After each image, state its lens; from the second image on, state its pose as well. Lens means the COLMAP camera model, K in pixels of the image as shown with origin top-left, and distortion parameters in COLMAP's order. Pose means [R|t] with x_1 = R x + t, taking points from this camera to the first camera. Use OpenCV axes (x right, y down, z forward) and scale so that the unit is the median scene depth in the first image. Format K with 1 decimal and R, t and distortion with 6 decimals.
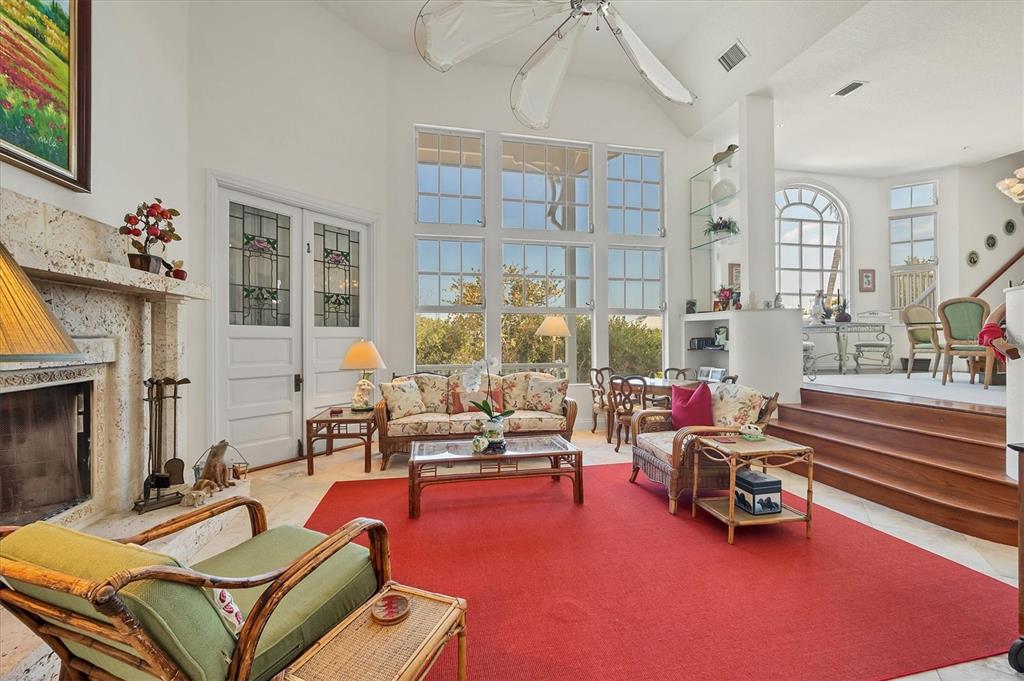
lens RADIAL K [[418.8, 0, 509.7], [0, 418.8, 337.8], [0, 0, 1]] dist [0.000357, 0.000011]
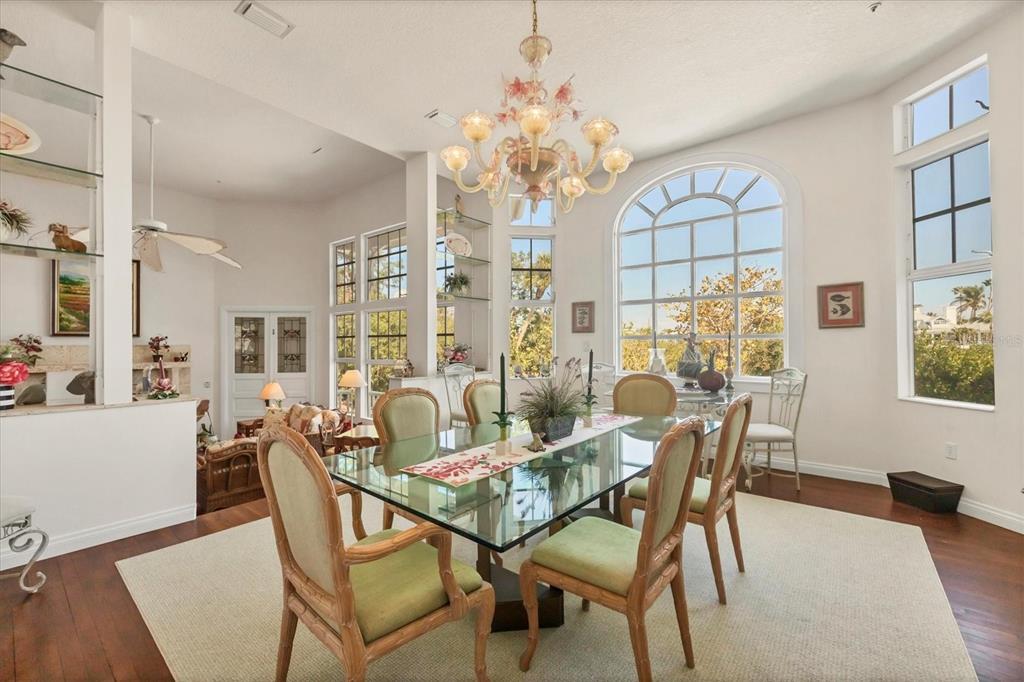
lens RADIAL K [[418.8, 0, 513.0], [0, 418.8, 340.8], [0, 0, 1]] dist [0.000357, 0.000011]
pose [[0.635128, -0.005615, -0.772386, 1.600200], [0.005172, 0.999982, -0.003016, -0.151032], [0.772389, -0.002079, 0.635146, 0.585453]]
